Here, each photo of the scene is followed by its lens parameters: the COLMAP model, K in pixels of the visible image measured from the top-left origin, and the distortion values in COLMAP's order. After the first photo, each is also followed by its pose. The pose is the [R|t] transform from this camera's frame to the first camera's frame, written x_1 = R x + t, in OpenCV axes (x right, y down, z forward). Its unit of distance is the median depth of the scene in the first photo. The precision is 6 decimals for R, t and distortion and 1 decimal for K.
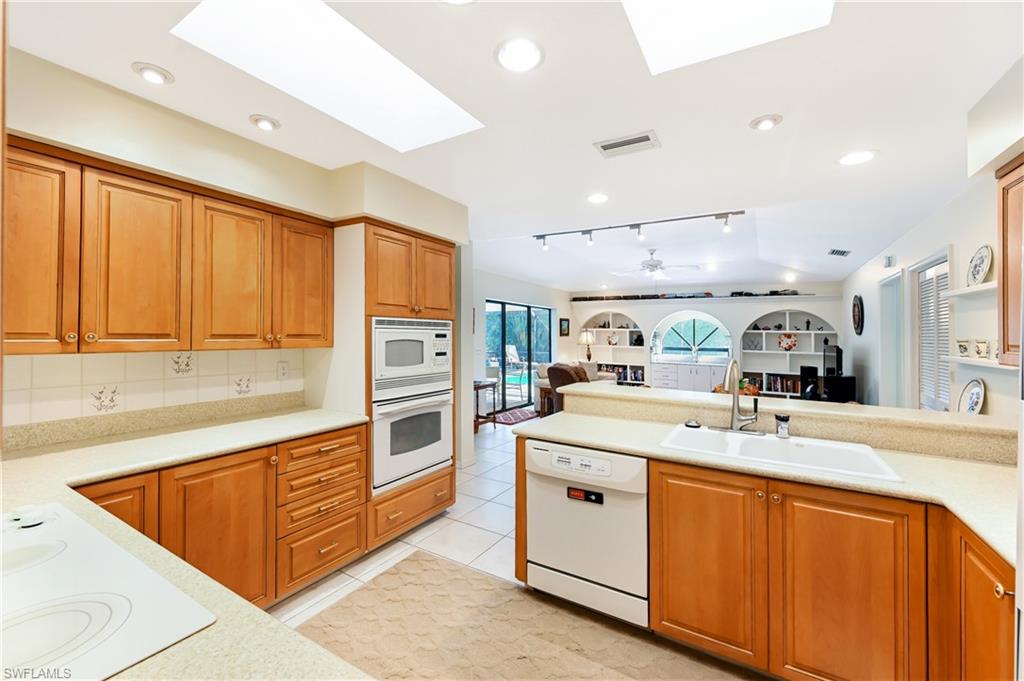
lens RADIAL K [[408.8, 0, 498.0], [0, 408.8, 326.3], [0, 0, 1]] dist [0.000494, 0.000779]
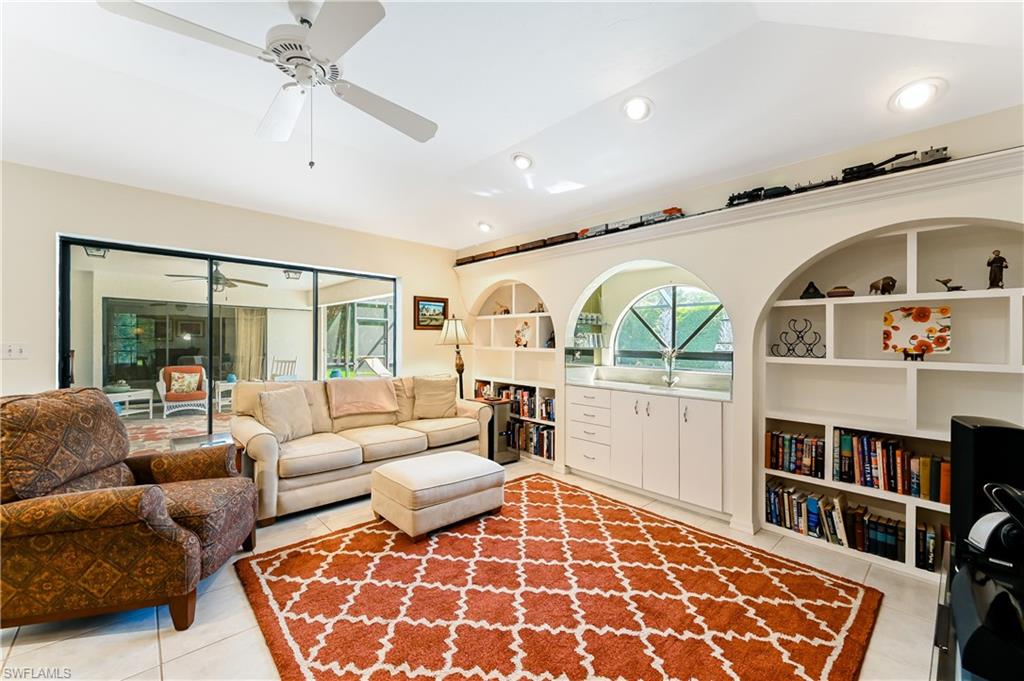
lens RADIAL K [[408.8, 0, 507.9], [0, 408.8, 342.1], [0, 0, 1]] dist [0.000494, 0.000779]
pose [[0.969012, -0.002589, -0.247002, 0.457979], [0.007417, 0.999799, 0.018616, 0.036233], [0.246904, -0.019871, 0.968836, 0.585922]]
